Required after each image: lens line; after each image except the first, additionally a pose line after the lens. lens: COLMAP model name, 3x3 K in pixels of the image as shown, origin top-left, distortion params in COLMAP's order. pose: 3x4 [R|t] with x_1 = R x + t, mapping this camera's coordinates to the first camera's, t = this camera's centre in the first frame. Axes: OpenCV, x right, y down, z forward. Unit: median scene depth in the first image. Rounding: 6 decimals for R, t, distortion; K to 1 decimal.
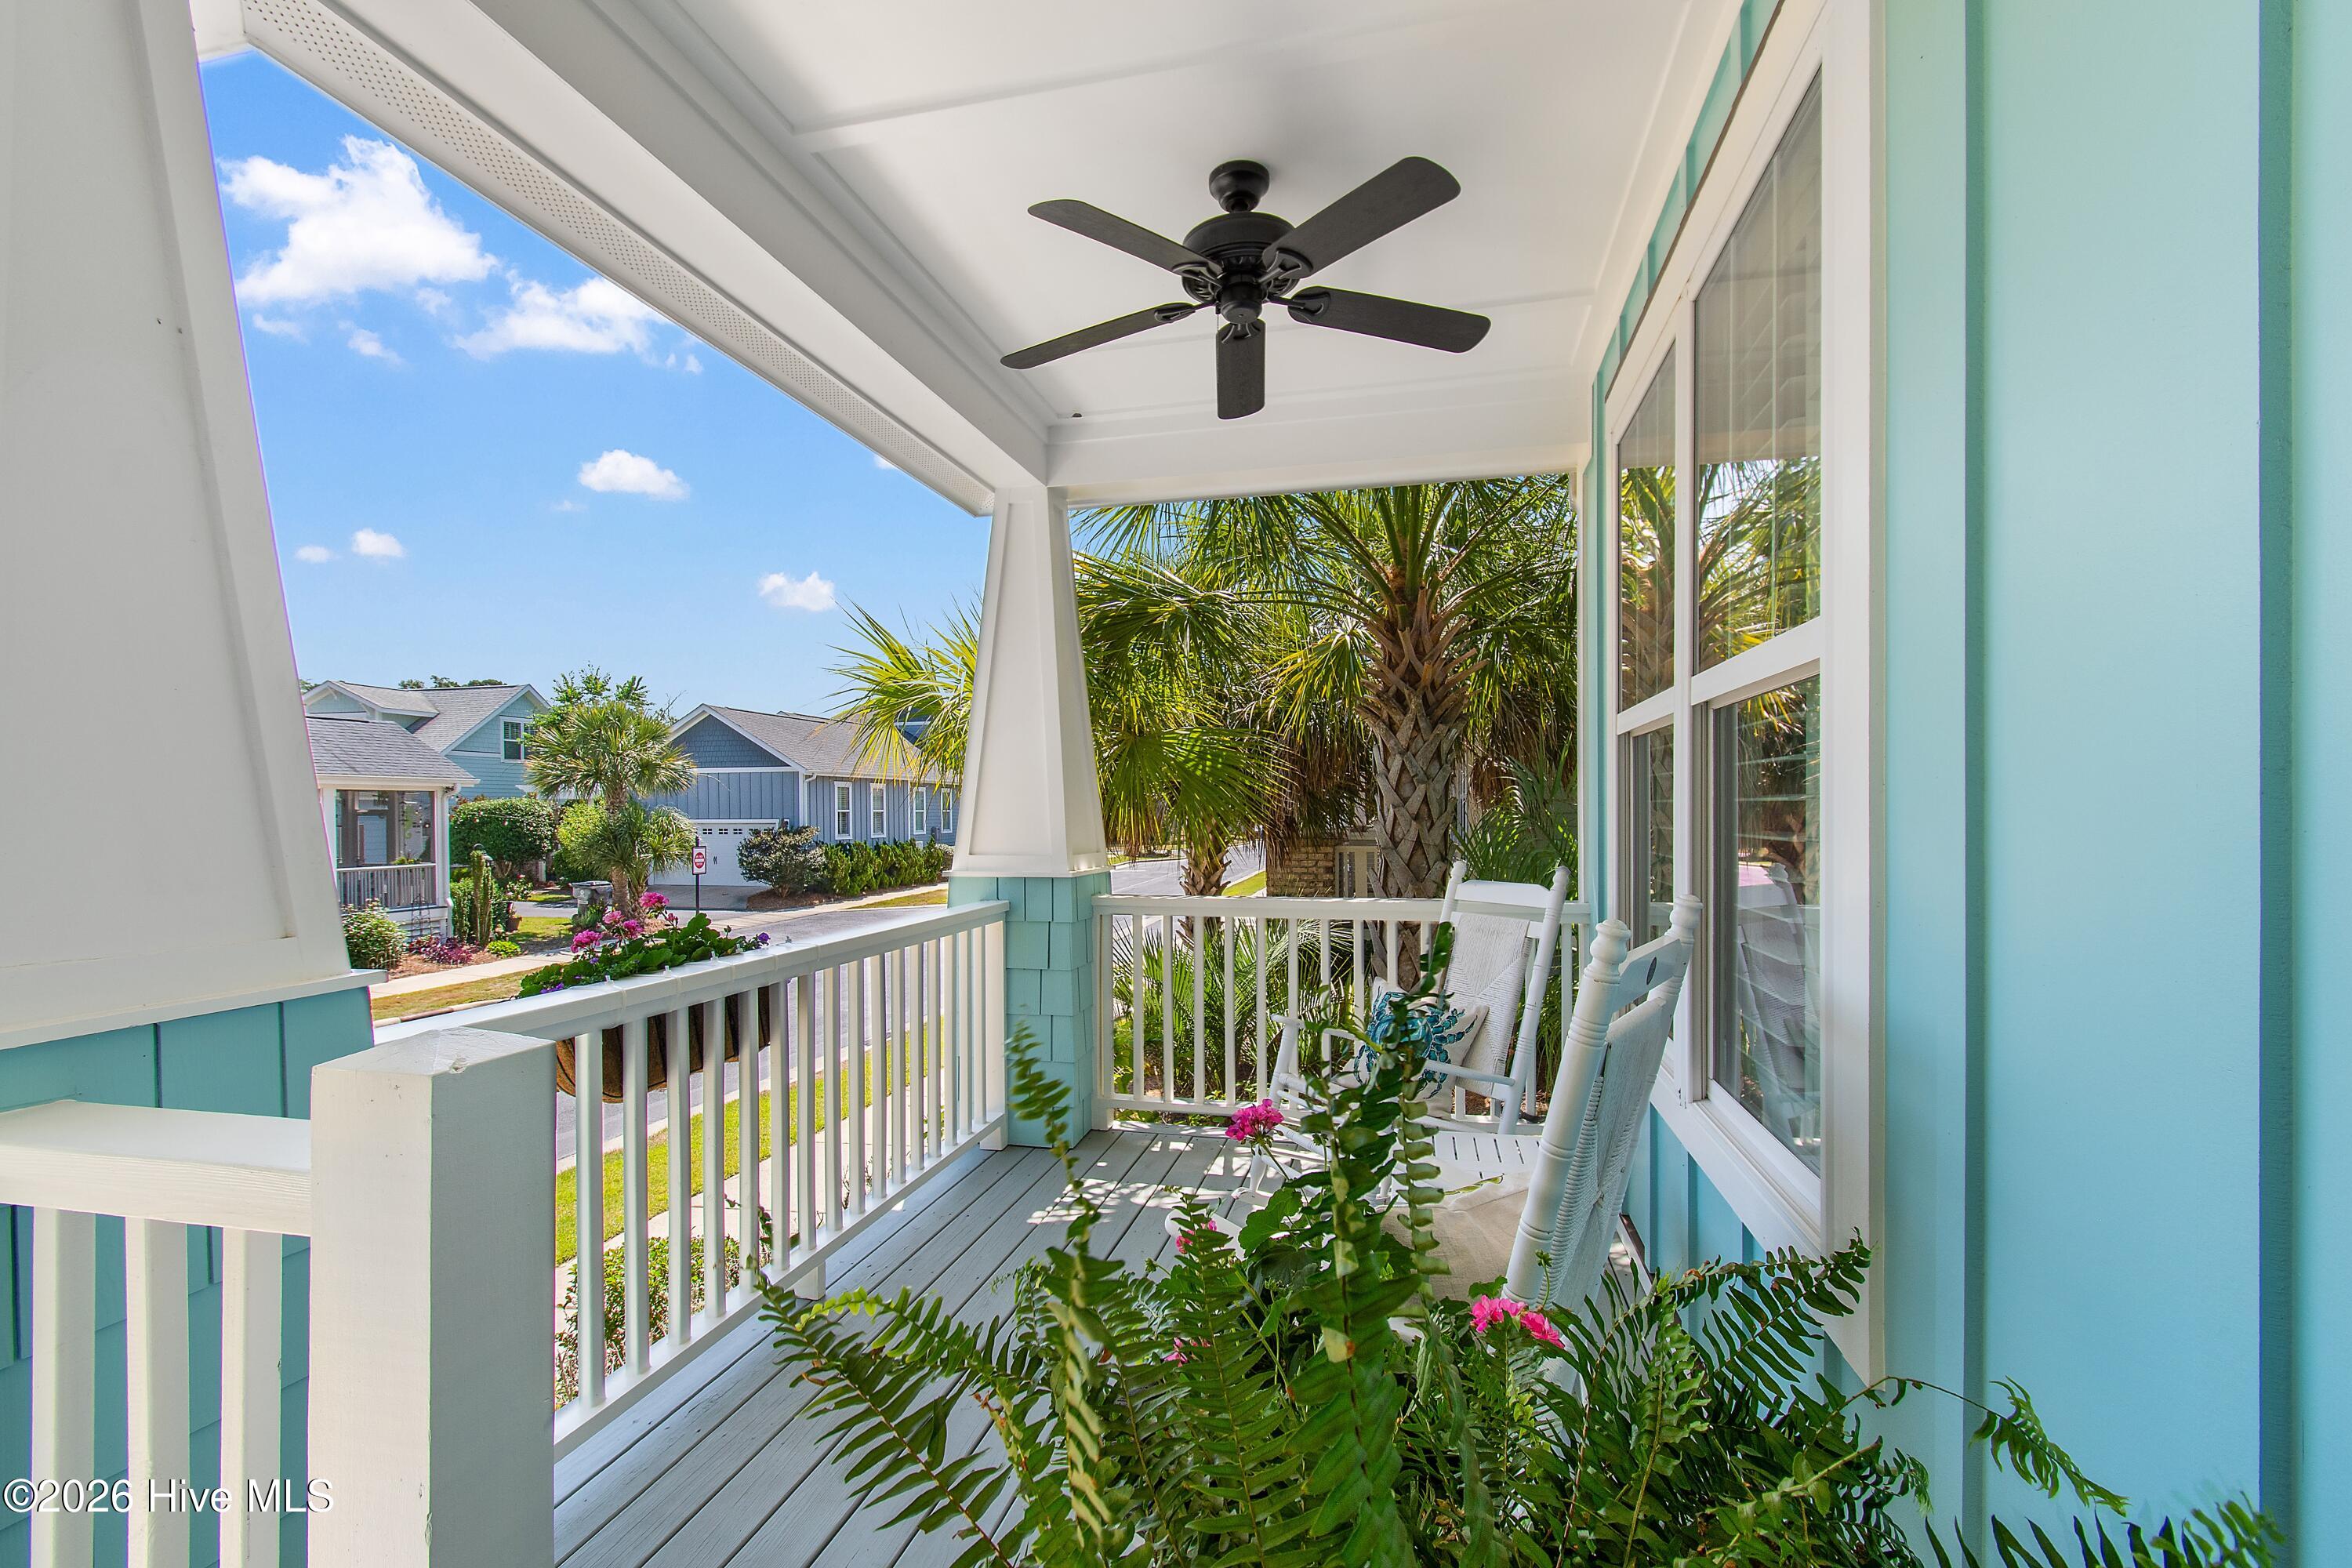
lens RADIAL K [[1046.5, 0, 1175.4], [0, 1046.5, 822.3], [0, 0, 1]] dist [0.001849, 0.000048]
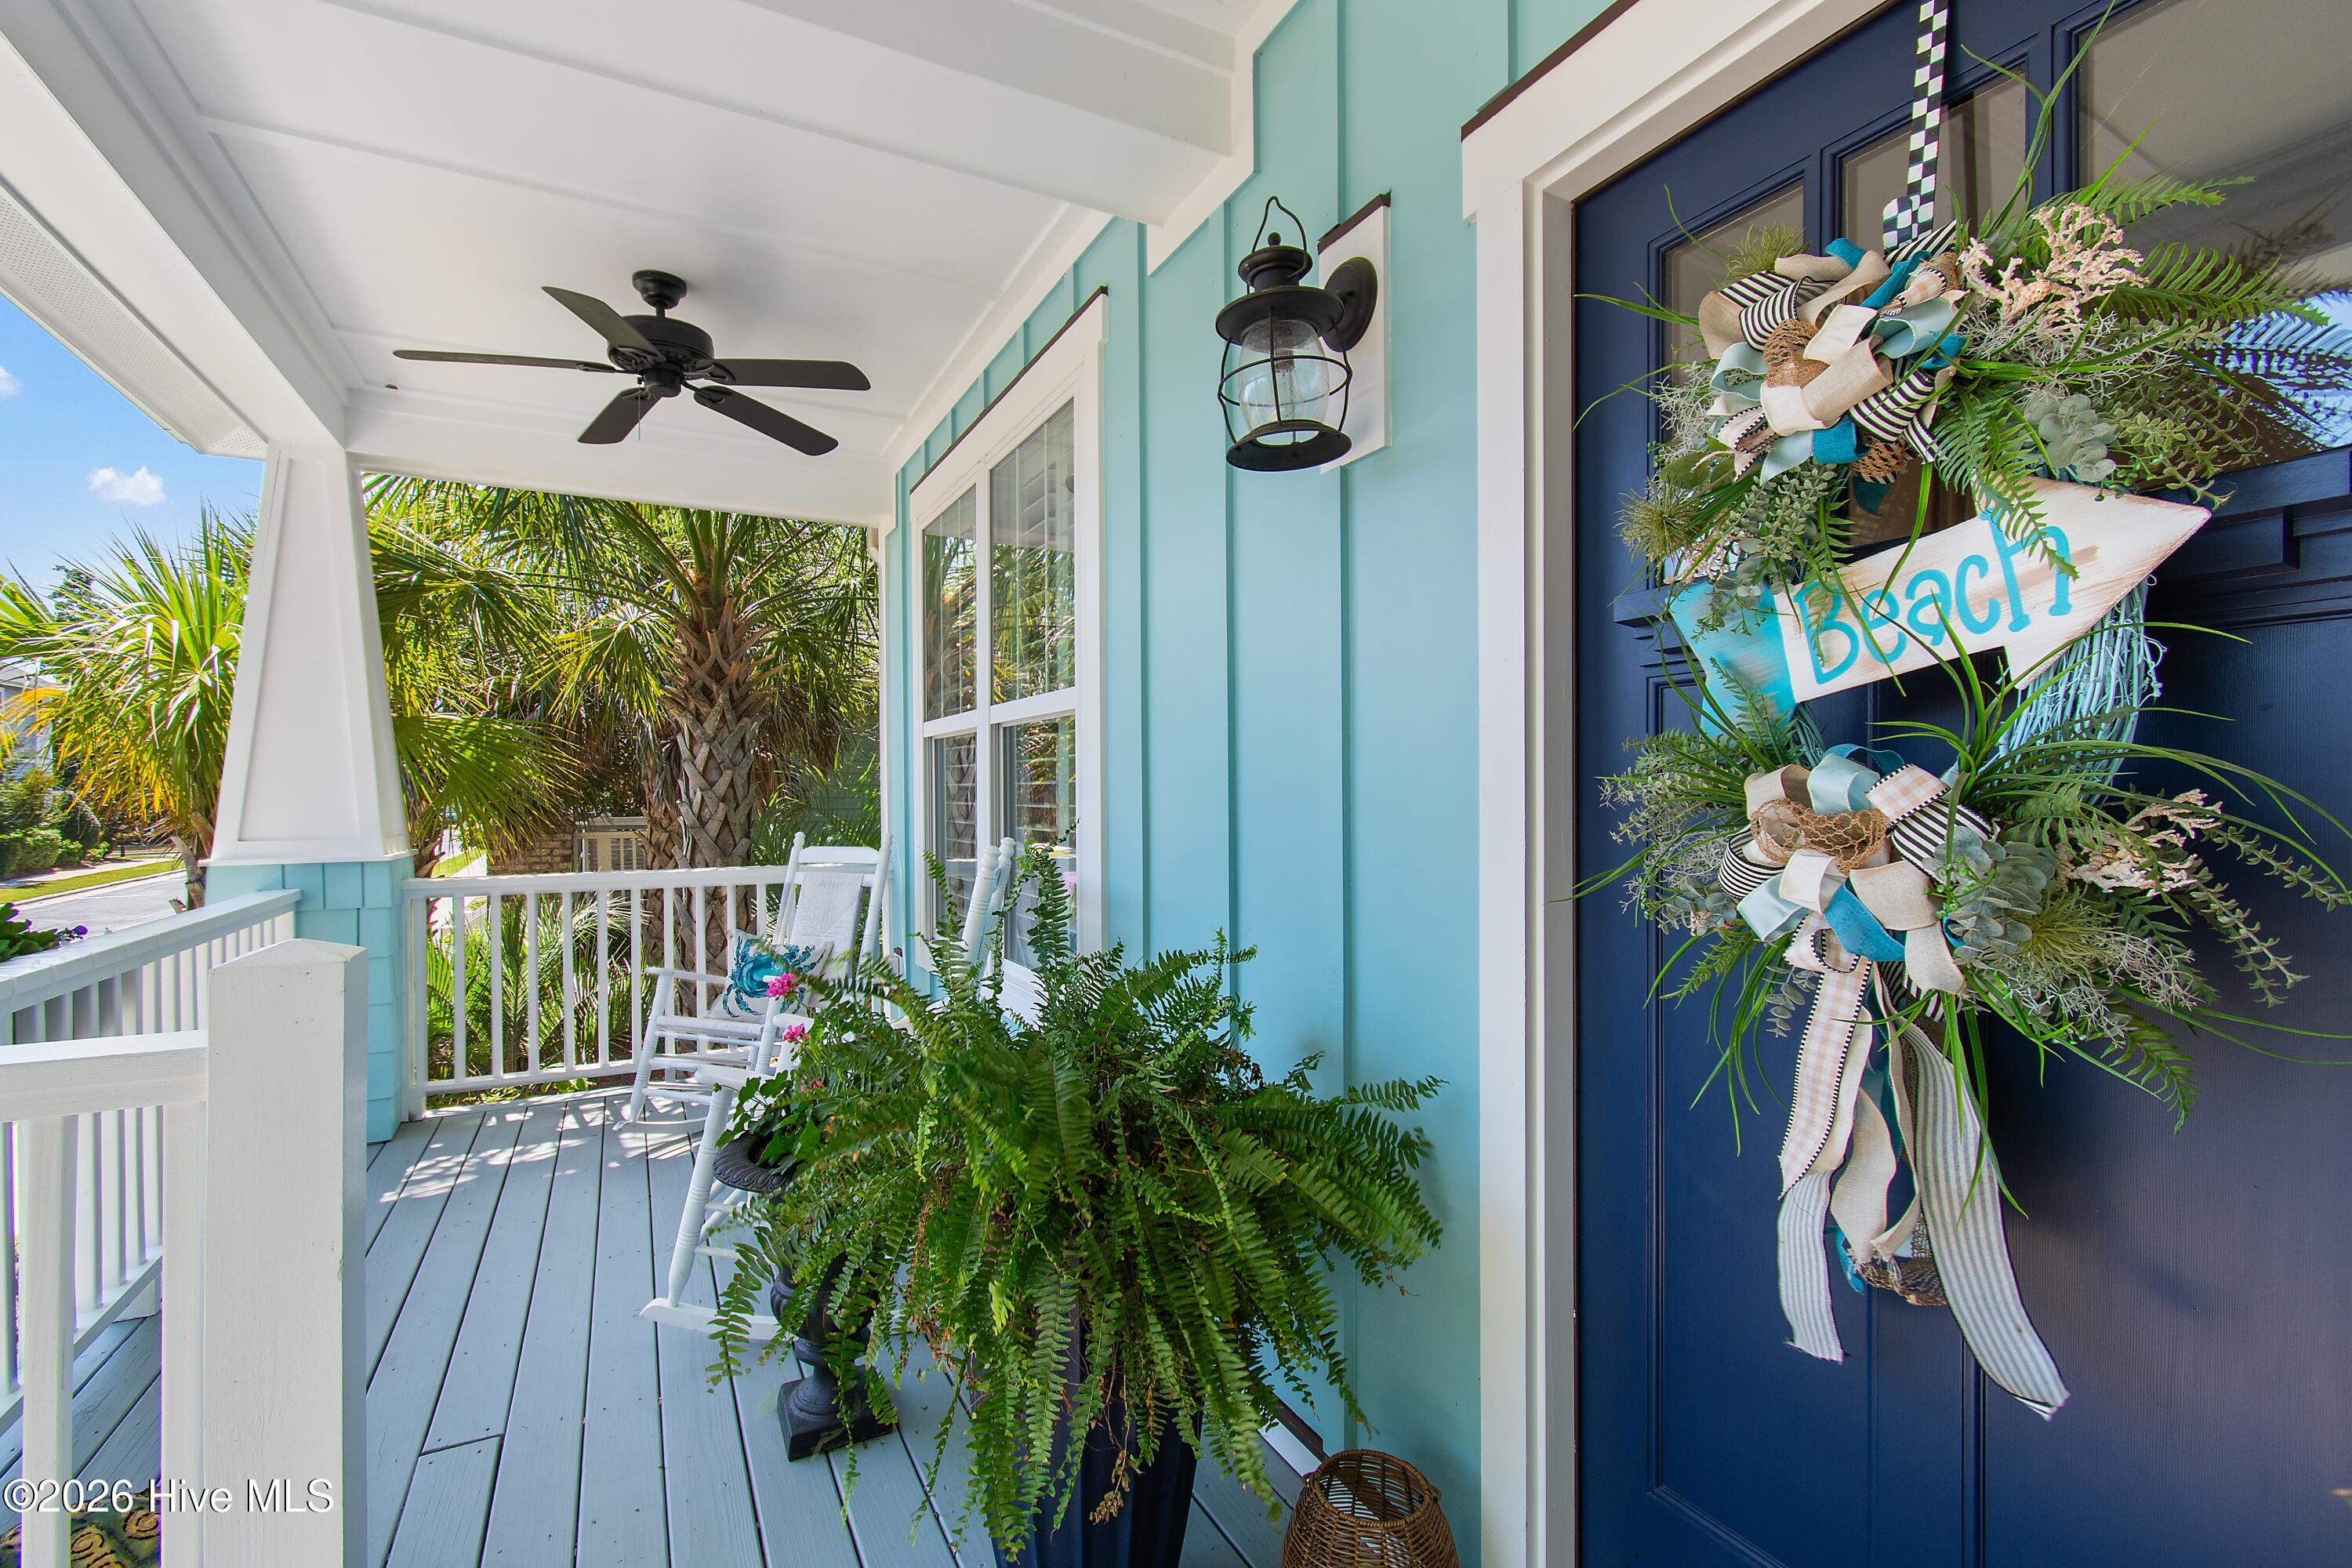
lens RADIAL K [[1043.3, 0, 1177.0], [0, 1043.3, 796.7], [0, 0, 1]] dist [-0.000894, -0.000529]
pose [[0.750974, -0.001501, 0.660330, -0.181053], [0.008819, 0.999931, -0.007757, 0.006787], [-0.660272, 0.011648, 0.750936, -0.201925]]
